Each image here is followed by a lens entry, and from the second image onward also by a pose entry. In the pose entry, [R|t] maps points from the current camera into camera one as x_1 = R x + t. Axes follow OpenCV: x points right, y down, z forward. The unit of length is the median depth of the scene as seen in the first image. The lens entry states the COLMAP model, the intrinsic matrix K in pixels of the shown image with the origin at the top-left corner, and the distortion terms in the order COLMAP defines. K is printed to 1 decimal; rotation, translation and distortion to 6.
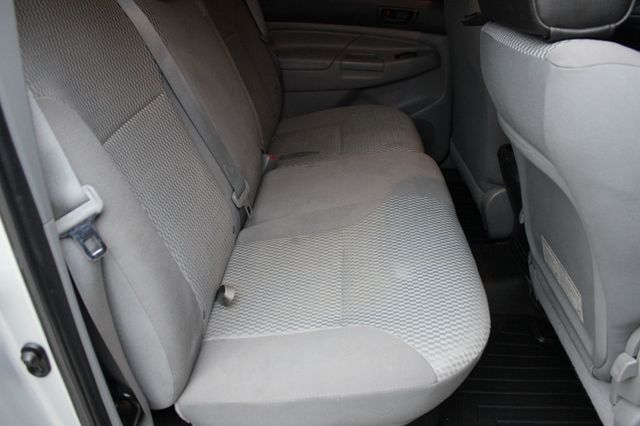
lens RADIAL K [[533.5, 0, 322.8], [0, 533.5, 214.0], [0, 0, 1]] dist [-0.175465, 0.139693]
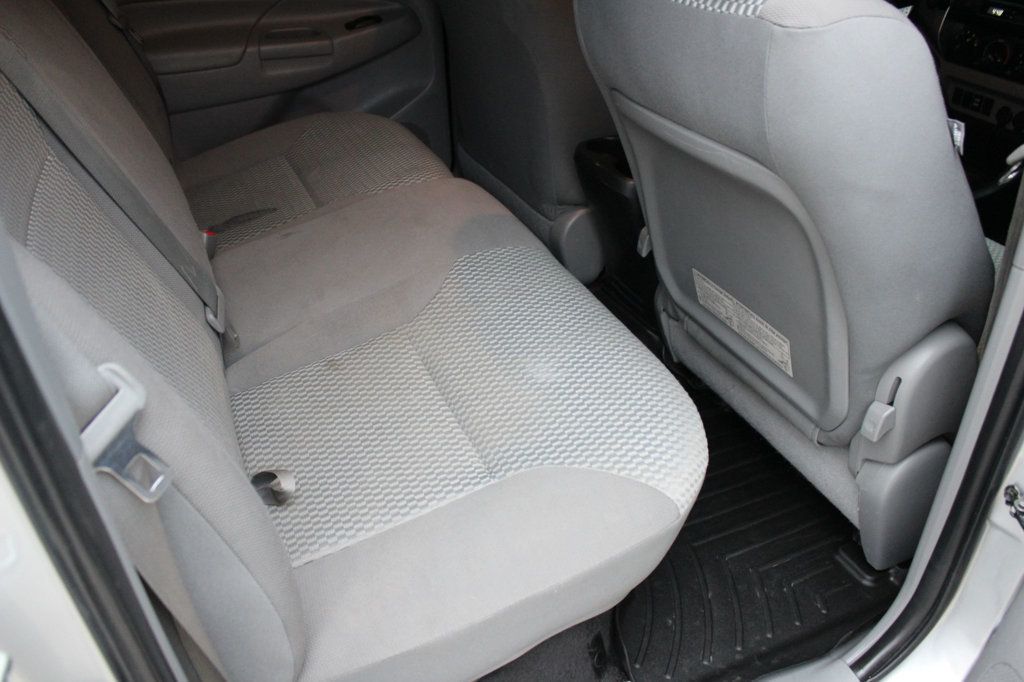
lens RADIAL K [[853.6, 0, 520.4], [0, 853.6, 344.4], [0, 0, 1]] dist [-0.175465, 0.139693]
pose [[0.897720, -0.240371, 0.369216, -0.202049], [0.206312, 0.969843, 0.129767, -0.049370], [-0.389274, -0.040321, 0.920239, 0.056601]]
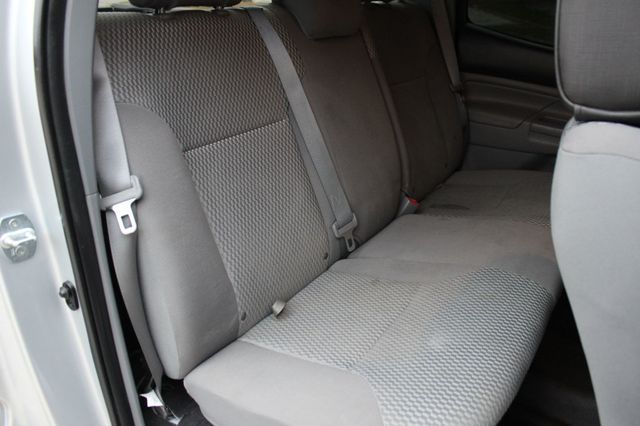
lens RADIAL K [[533.5, 0, 321.2], [0, 533.5, 210.6], [0, 0, 1]] dist [-0.175465, 0.139693]
pose [[0.859911, 0.224458, -0.458446, 0.286773], [-0.260770, 0.965259, -0.016531, -0.037512], [0.438808, 0.133764, 0.888569, 0.037498]]
